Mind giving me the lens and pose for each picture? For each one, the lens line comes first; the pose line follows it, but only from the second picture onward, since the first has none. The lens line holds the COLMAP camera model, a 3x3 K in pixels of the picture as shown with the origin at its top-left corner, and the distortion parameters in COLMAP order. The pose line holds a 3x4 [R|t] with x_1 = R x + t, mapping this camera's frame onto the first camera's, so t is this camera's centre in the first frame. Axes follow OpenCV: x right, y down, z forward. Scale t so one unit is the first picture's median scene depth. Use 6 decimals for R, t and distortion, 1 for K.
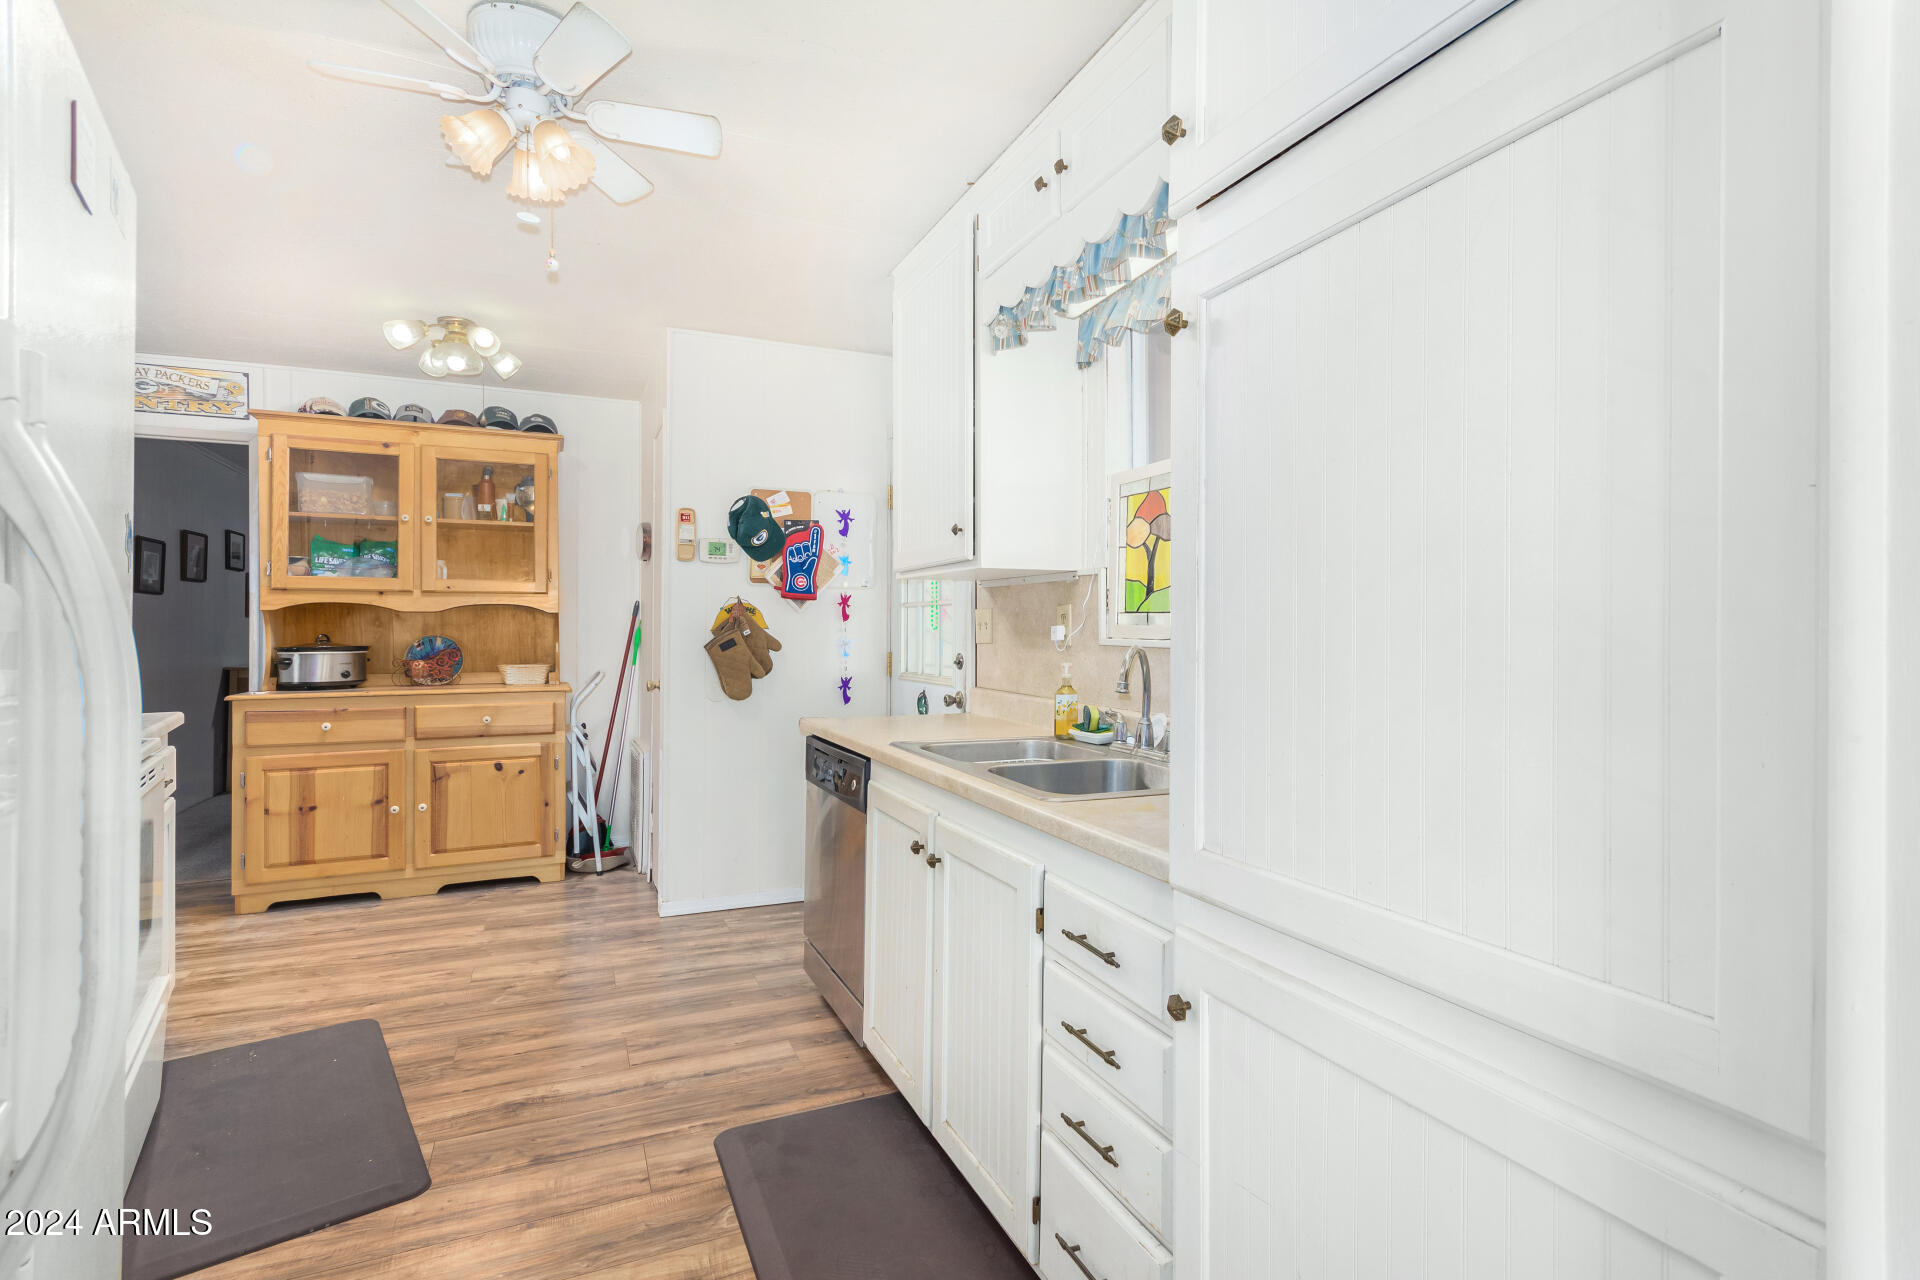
lens RADIAL K [[927.8, 0, 964.6], [0, 927.8, 631.7], [0, 0, 1]] dist [0.000758, 0.001874]
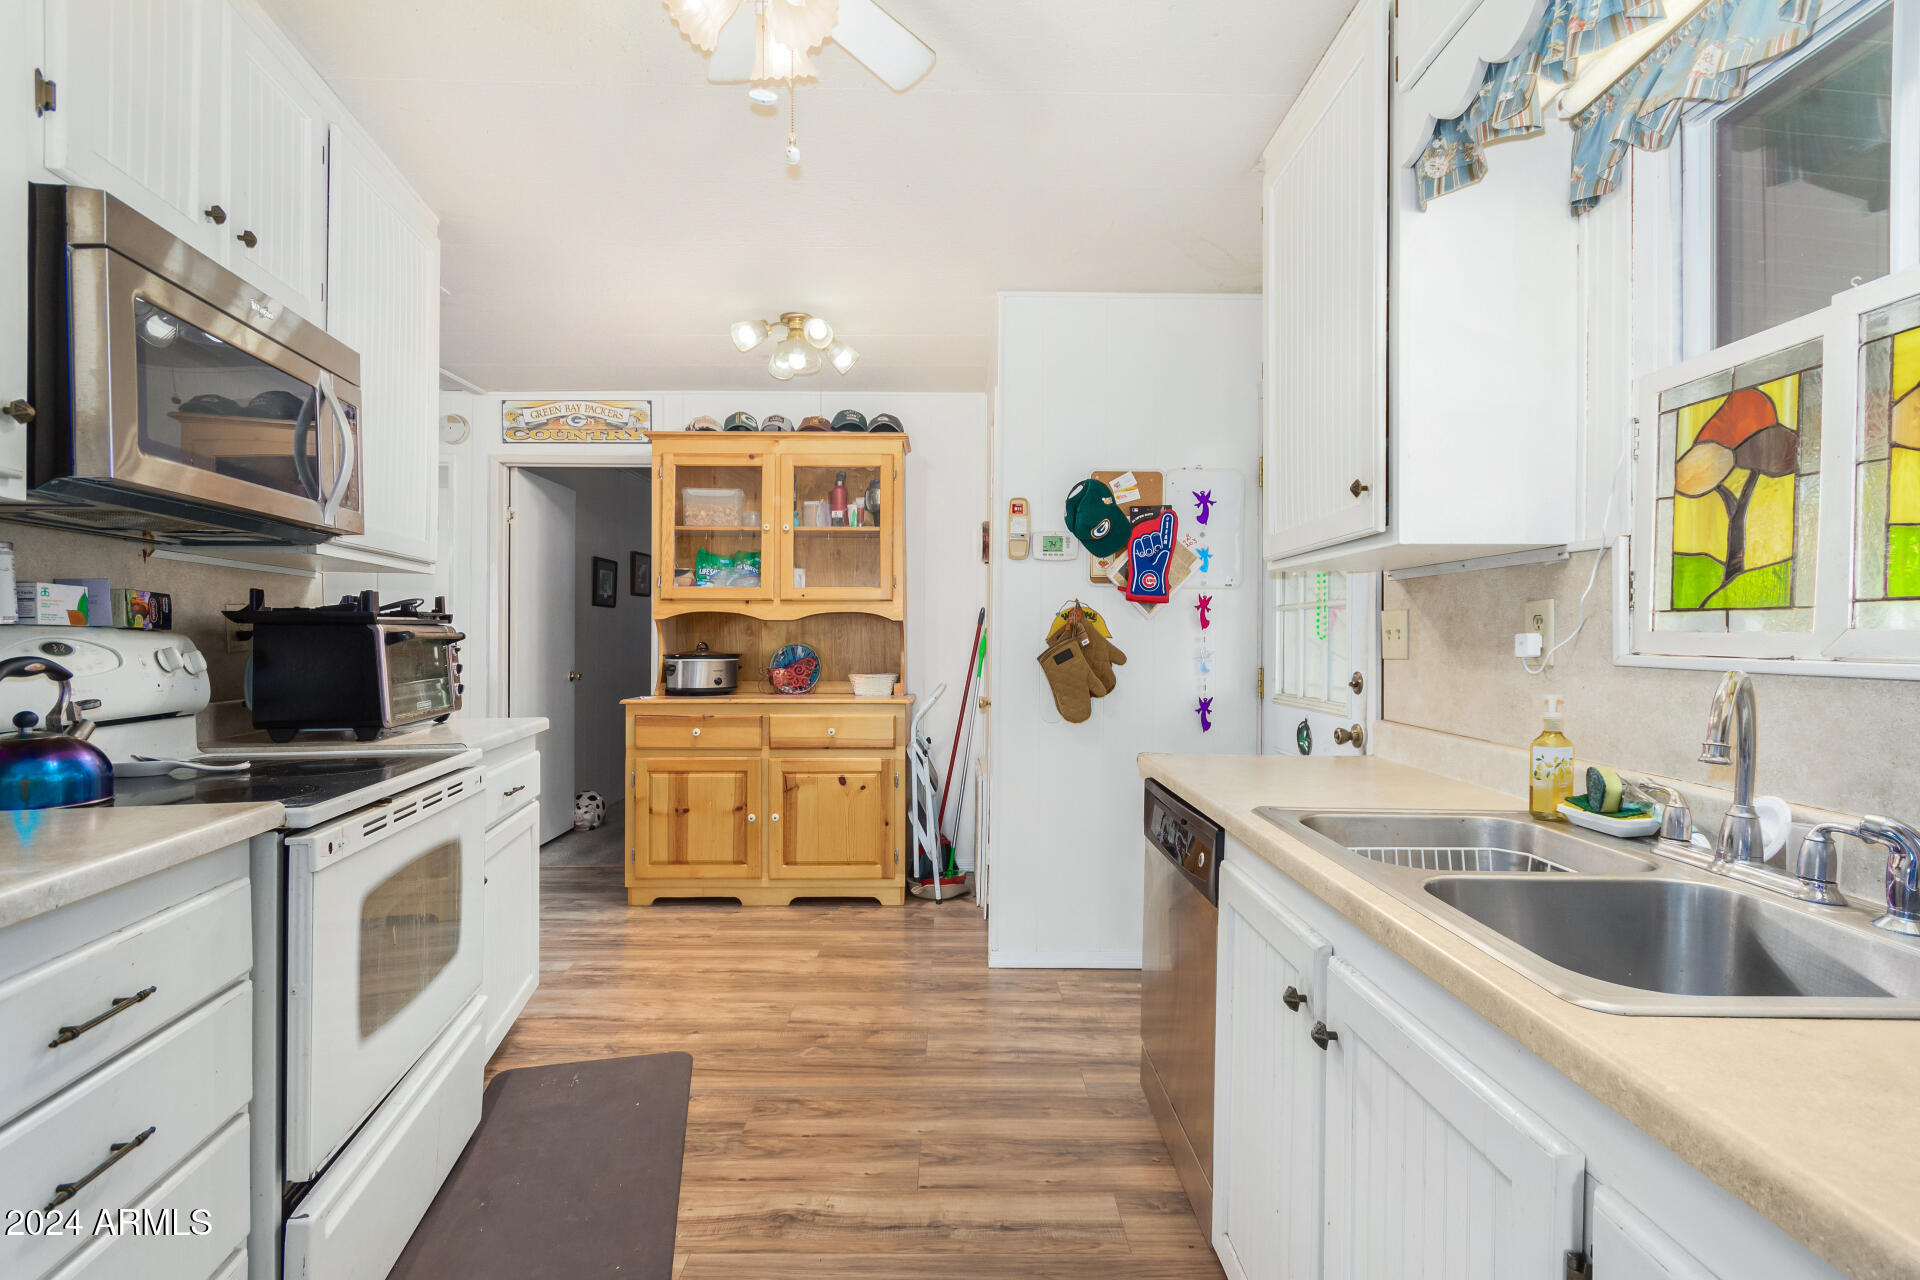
lens RADIAL K [[927.8, 0, 1013.8], [0, 927.8, 637.9], [0, 0, 1]] dist [0.000758, 0.001874]
pose [[0.940108, 0.001869, -0.340872, -0.010498], [-0.003127, 0.999990, -0.003141, -0.000136], [0.340863, 0.004019, 0.940104, 0.217446]]
